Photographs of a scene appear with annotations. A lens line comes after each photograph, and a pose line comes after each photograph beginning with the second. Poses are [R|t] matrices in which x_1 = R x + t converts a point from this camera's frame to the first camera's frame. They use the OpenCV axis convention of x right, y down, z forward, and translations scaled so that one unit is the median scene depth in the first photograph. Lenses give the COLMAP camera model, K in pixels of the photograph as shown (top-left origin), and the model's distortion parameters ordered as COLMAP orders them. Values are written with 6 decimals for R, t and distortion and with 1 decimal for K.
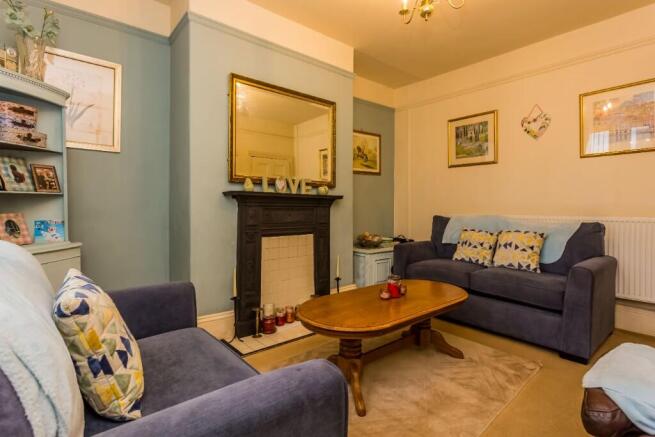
lens RADIAL K [[316.7, 0, 327.2], [0, 316.7, 212.0], [0, 0, 1]] dist [-0.000097, 0.000224]
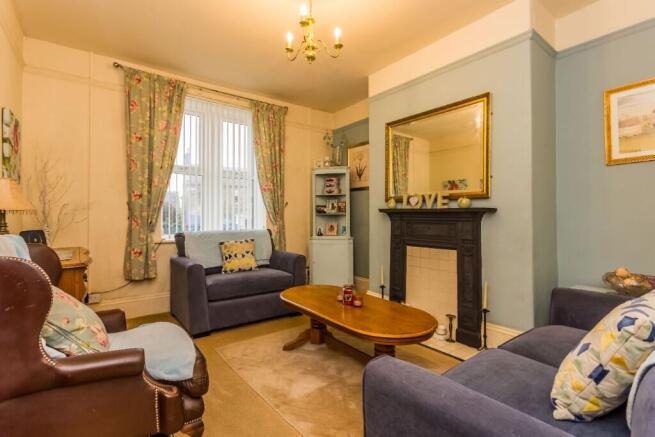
lens RADIAL K [[316.7, 0, 327.2], [0, 316.7, 212.0], [0, 0, 1]] dist [-0.000097, 0.000224]
pose [[-0.041701, -0.022626, -0.998874, 0.966352], [-0.021011, 0.999542, -0.021764, -0.015500], [0.998909, 0.020079, -0.042157, 0.716822]]
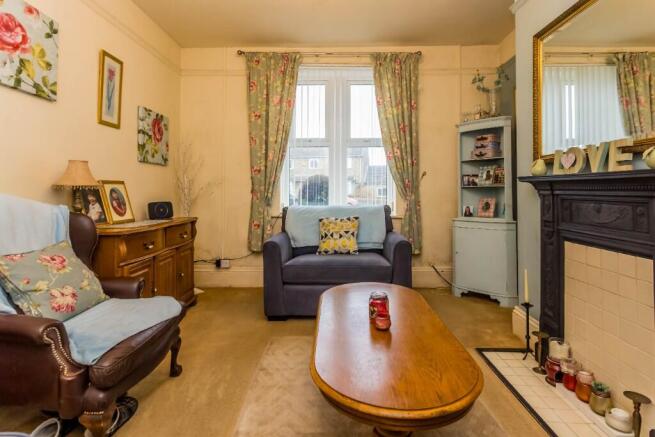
lens RADIAL K [[343.4, 0, 329.4], [0, 343.4, 181.4], [0, 0, 1]] dist [-0.000781, 0.000251]
pose [[-0.649993, -0.027687, -0.759436, 0.654352], [-0.017594, 0.999617, -0.021384, -0.021733], [0.759737, -0.000538, -0.650231, 1.049103]]
